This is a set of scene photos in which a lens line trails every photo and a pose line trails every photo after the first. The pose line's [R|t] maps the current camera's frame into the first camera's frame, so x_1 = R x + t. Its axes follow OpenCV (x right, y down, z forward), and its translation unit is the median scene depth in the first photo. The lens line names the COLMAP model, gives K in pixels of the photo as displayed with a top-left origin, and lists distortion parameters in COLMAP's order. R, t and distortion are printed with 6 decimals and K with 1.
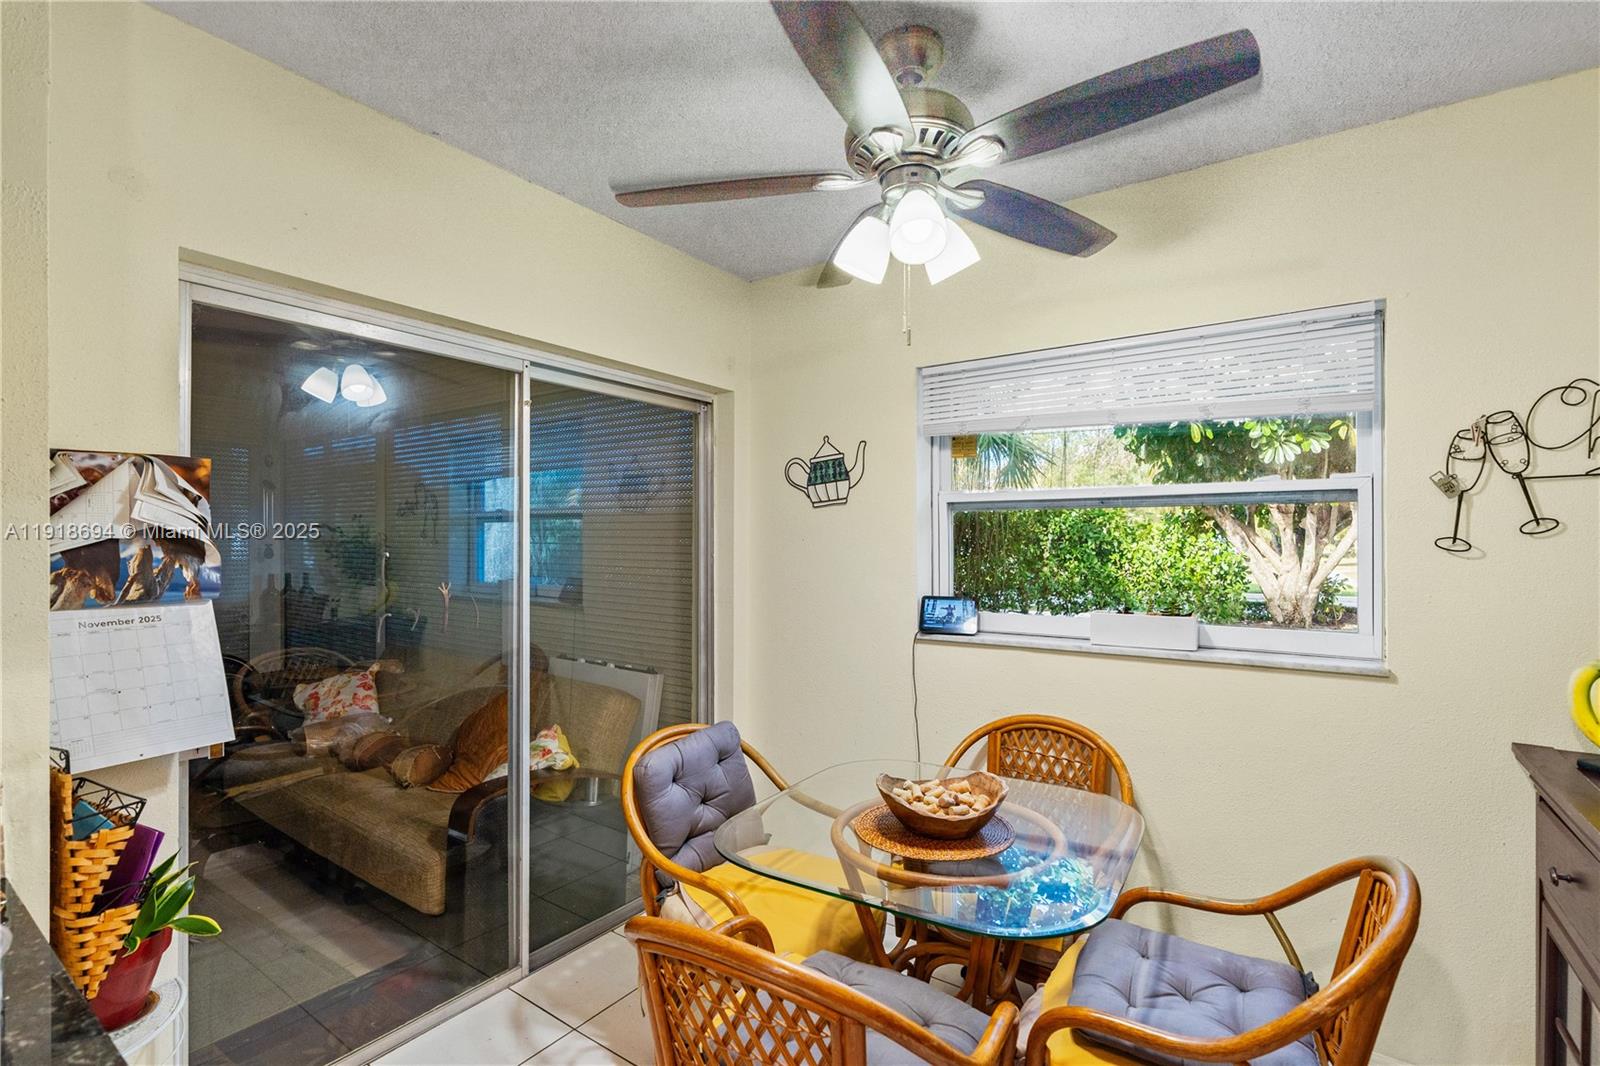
lens RADIAL K [[730.2, 0, 801.1], [0, 730.2, 535.2], [0, 0, 1]] dist [-0.011877, 0.003669]
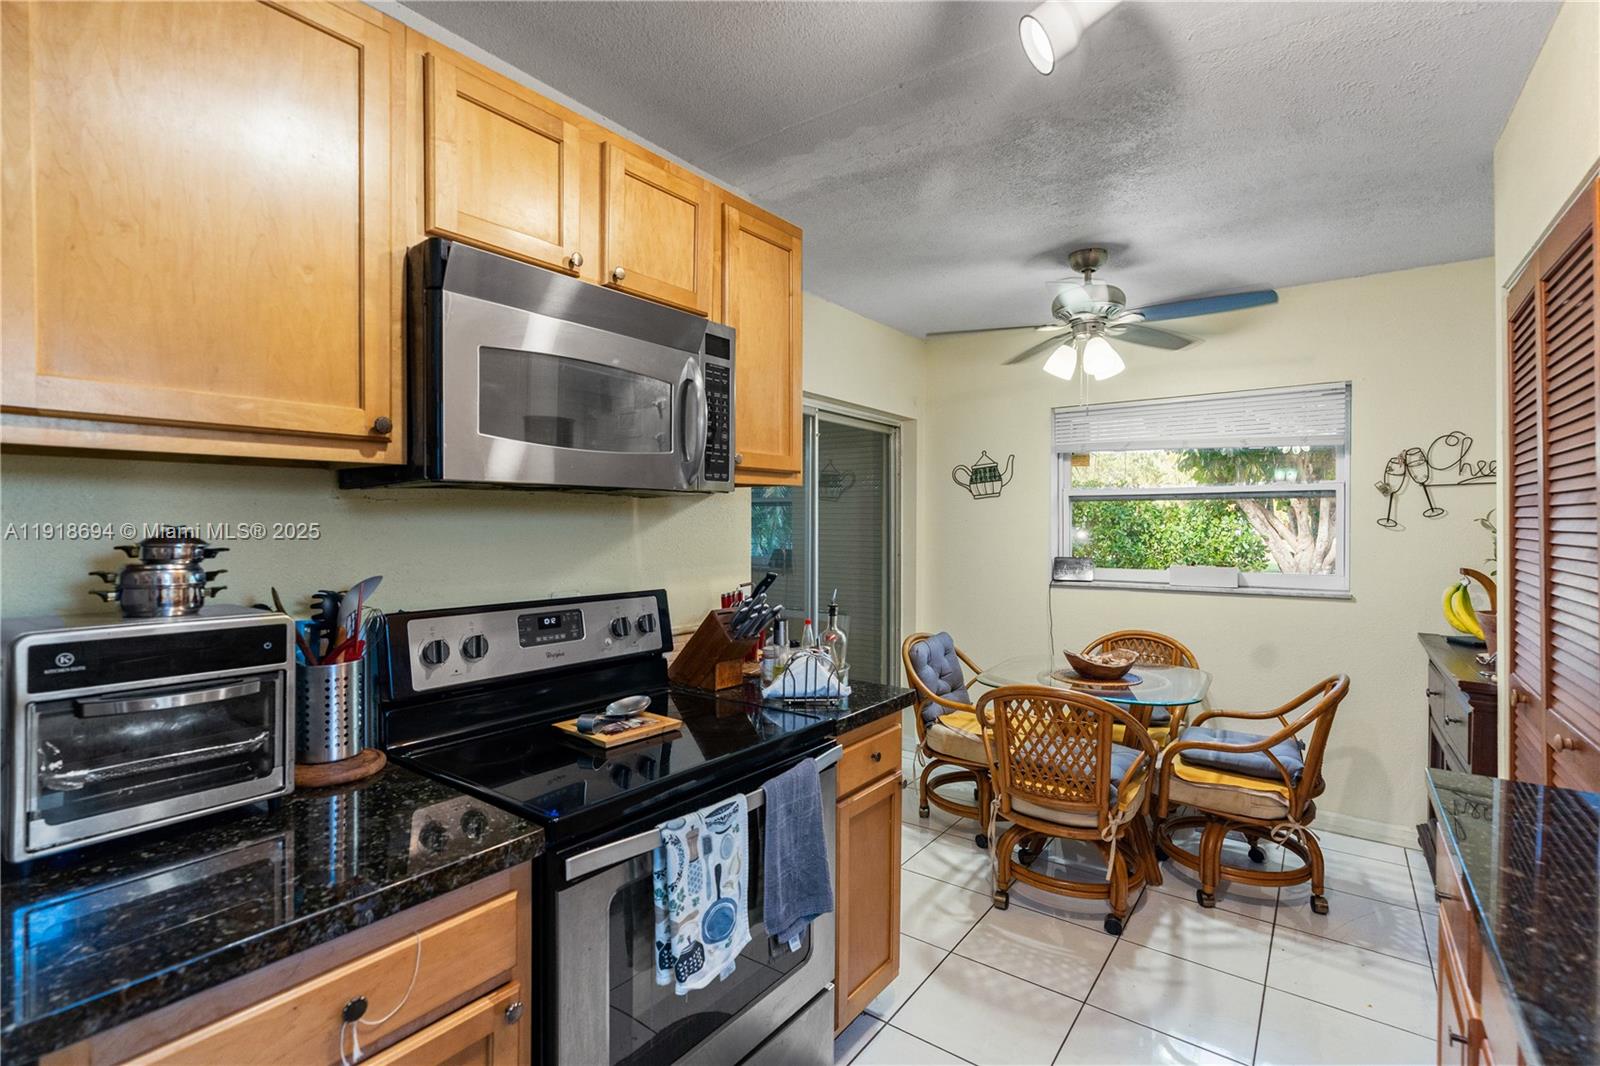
lens RADIAL K [[730.2, 0, 802.9], [0, 730.2, 524.5], [0, 0, 1]] dist [-0.011877, 0.003669]
pose [[0.999864, 0.000262, -0.016517, -0.335884], [-0.000101, 0.999952, 0.009783, -0.000148], [0.016519, -0.009780, 0.999816, -0.537438]]
